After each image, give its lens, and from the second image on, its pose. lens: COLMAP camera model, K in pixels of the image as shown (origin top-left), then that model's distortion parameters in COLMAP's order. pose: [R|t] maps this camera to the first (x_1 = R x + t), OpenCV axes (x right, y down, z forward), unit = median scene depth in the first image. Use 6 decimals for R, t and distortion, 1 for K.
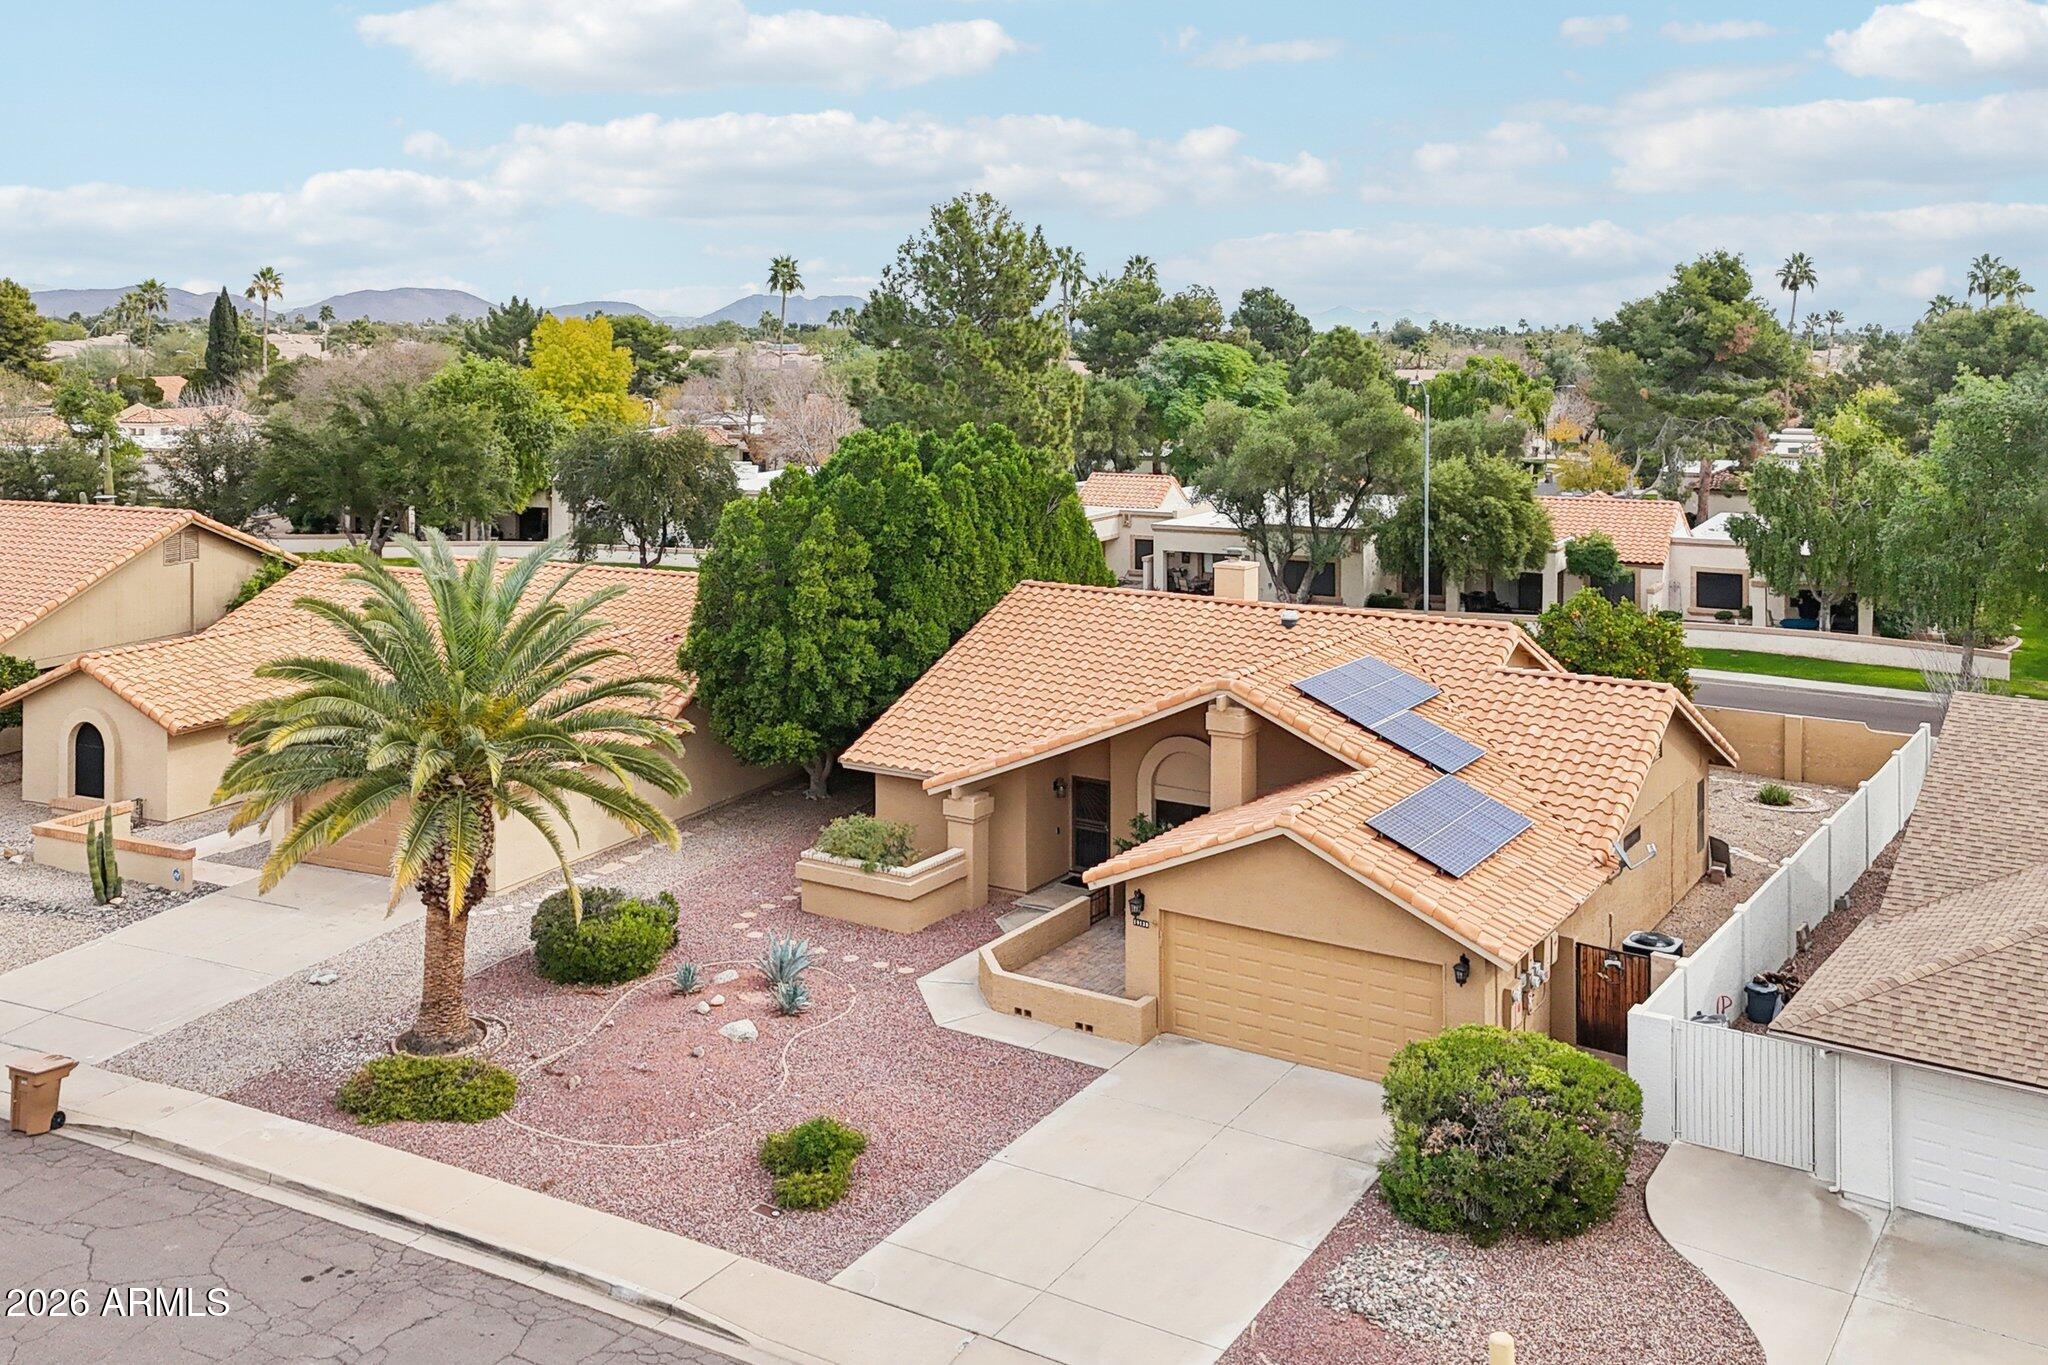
lens RADIAL K [[1800.3, 0, 979.6], [0, 1800.3, 362.1], [0, 0, 1]] dist [0.061418, -0.062794]
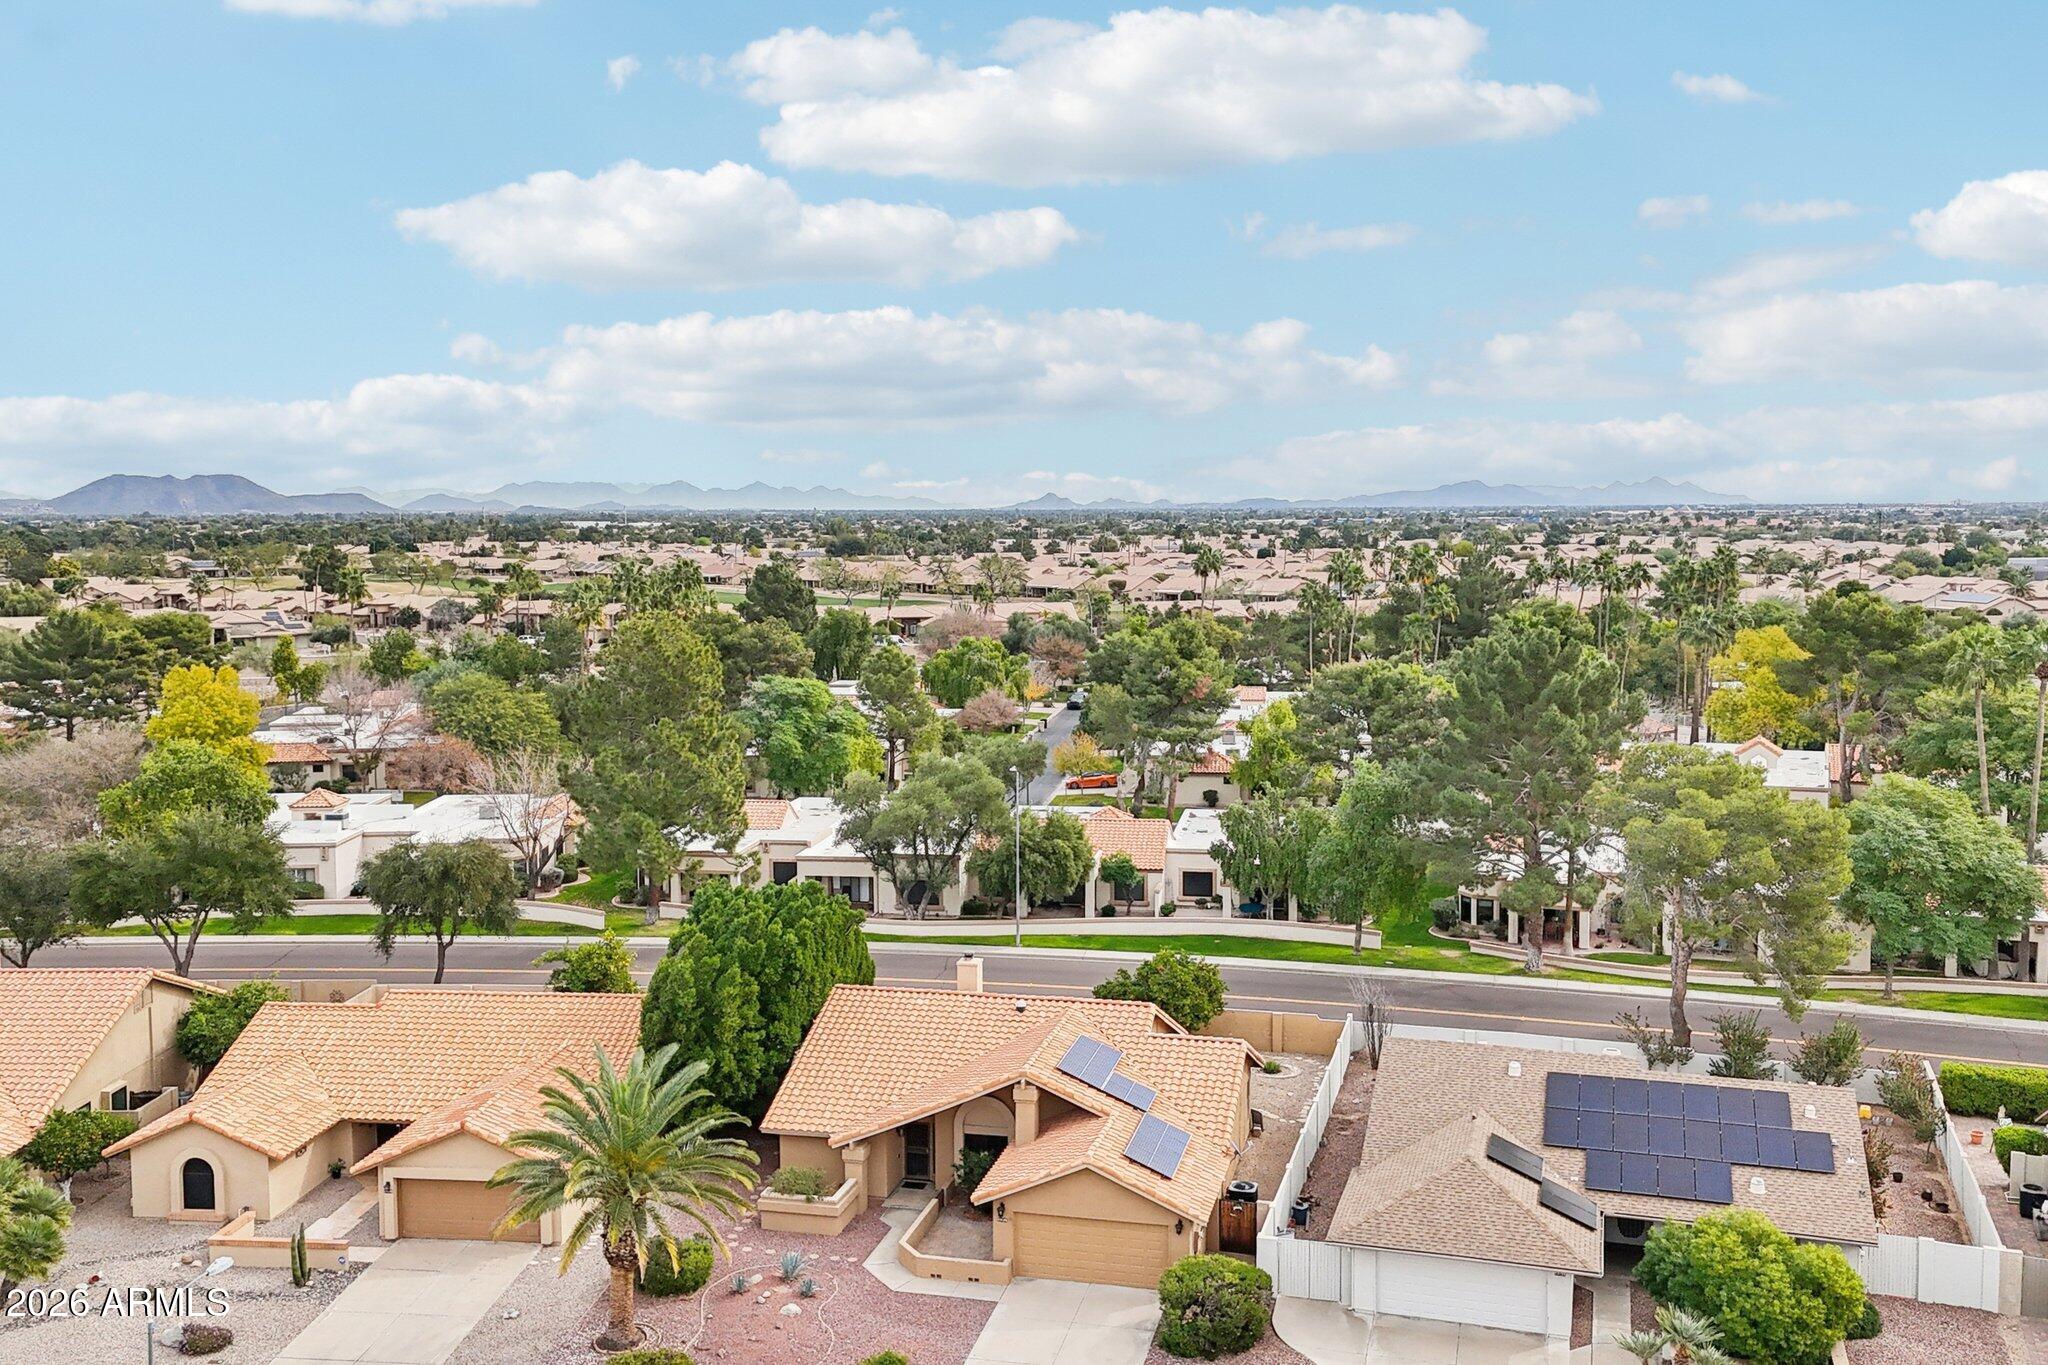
lens RADIAL K [[1730.4, 0, 1005.5], [0, 1730.4, 674.7], [0, 0, 1]] dist [0.157626, -0.370912]
pose [[0.947254, -0.036000, 0.318457, -0.332947], [0.015177, 0.997595, 0.067630, -0.265174], [-0.320125, -0.059229, 0.945522, -0.474690]]
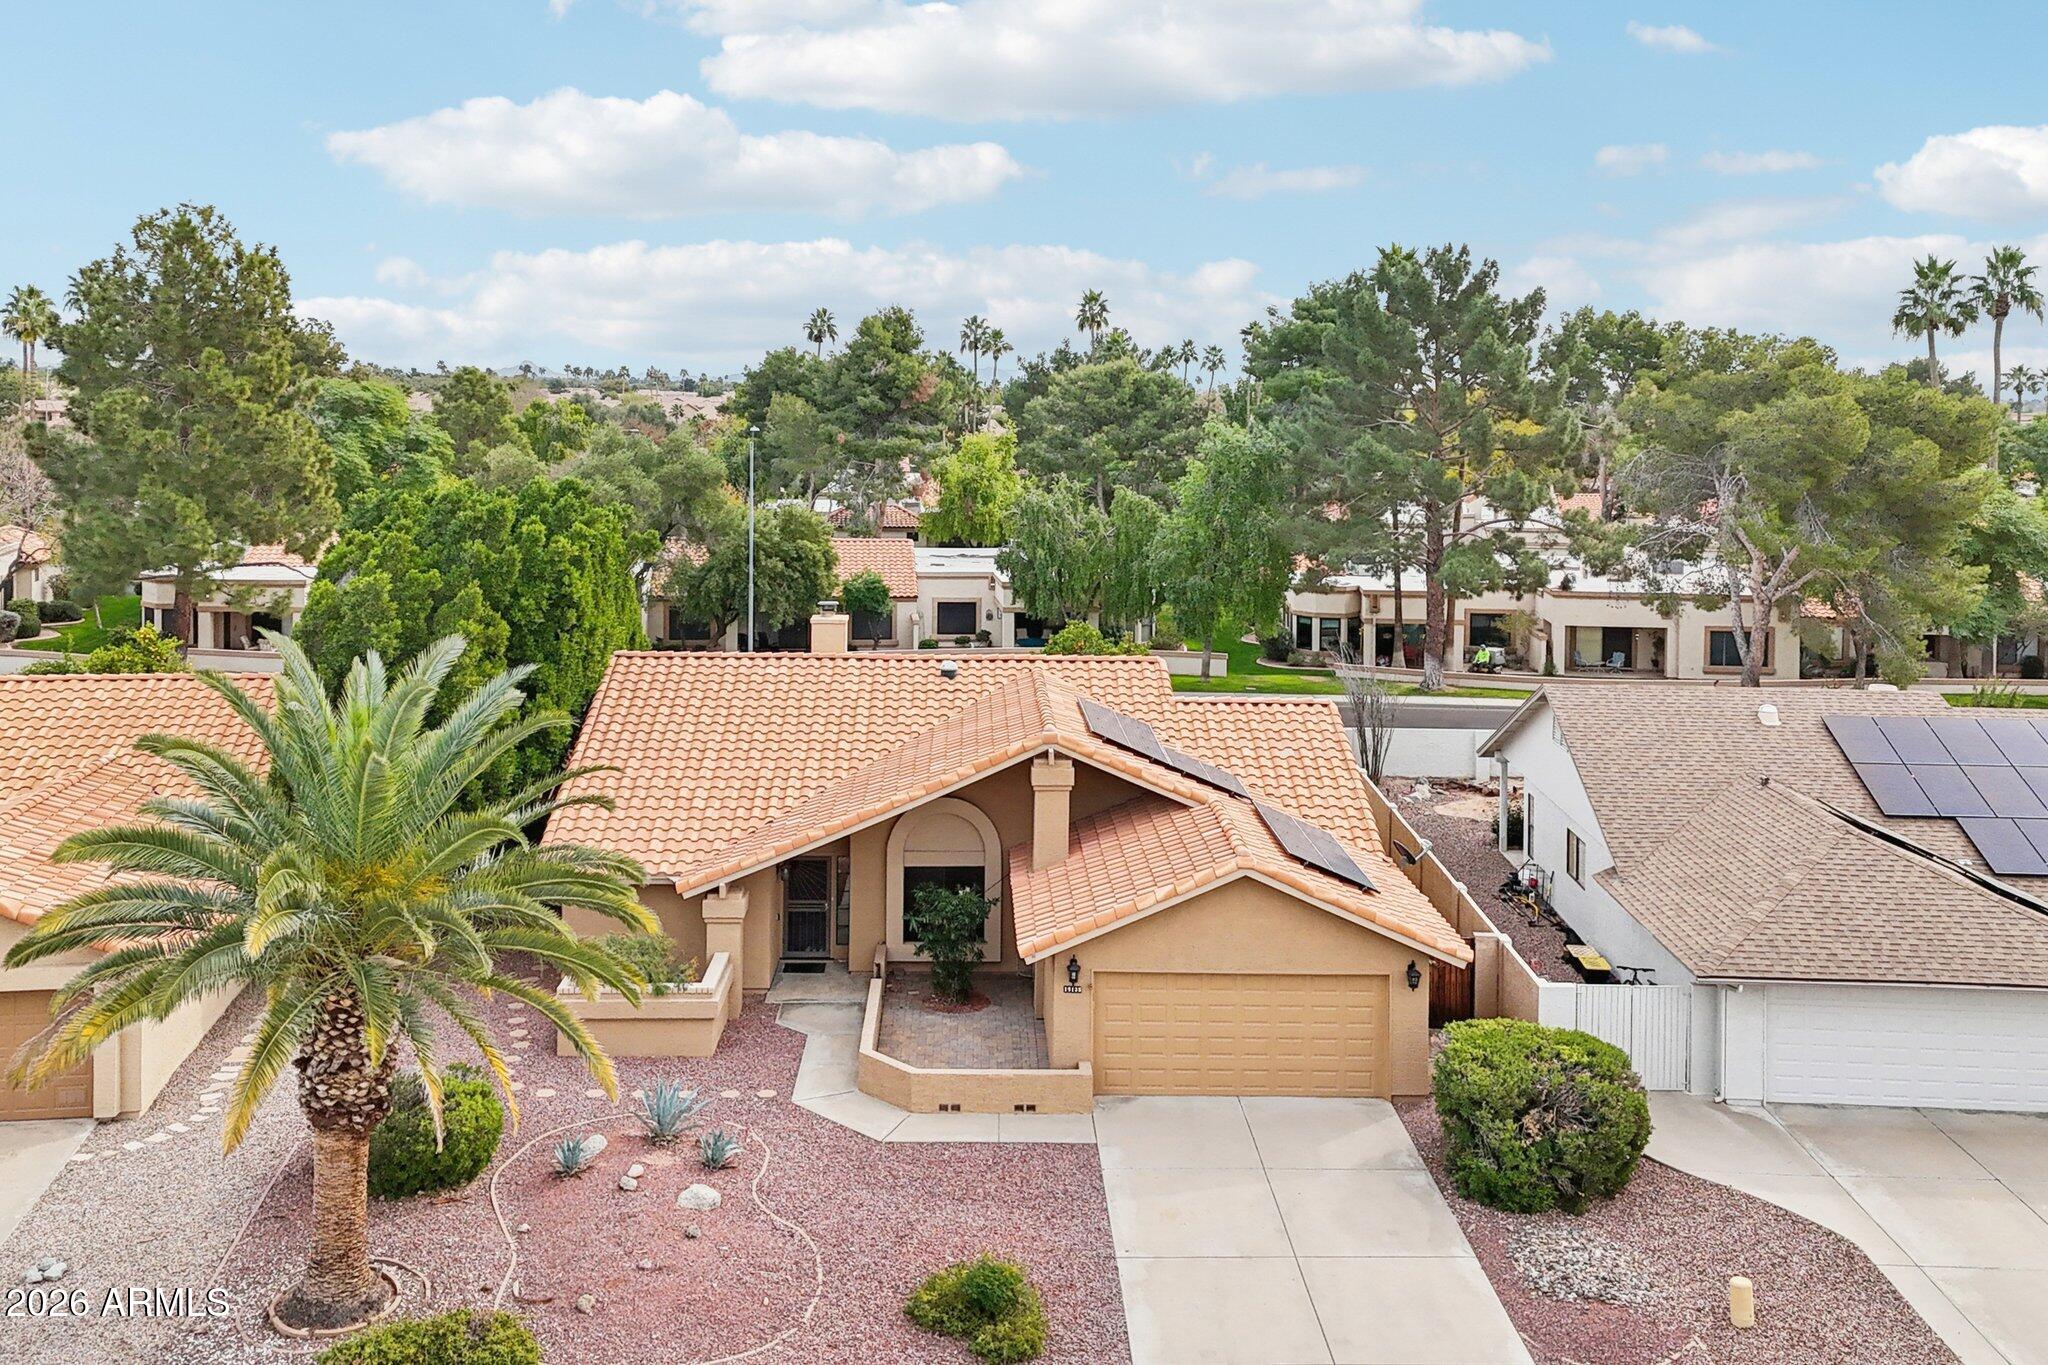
lens RADIAL K [[1810.1, 0, 1007.9], [0, 1810.1, 465.2], [0, 0, 1]] dist [0.094200, -0.121489]
pose [[0.825510, -0.011900, 0.564261, -0.358021], [-0.006587, 0.999506, 0.030715, -0.000185], [-0.564348, -0.029072, 0.825025, 0.163680]]
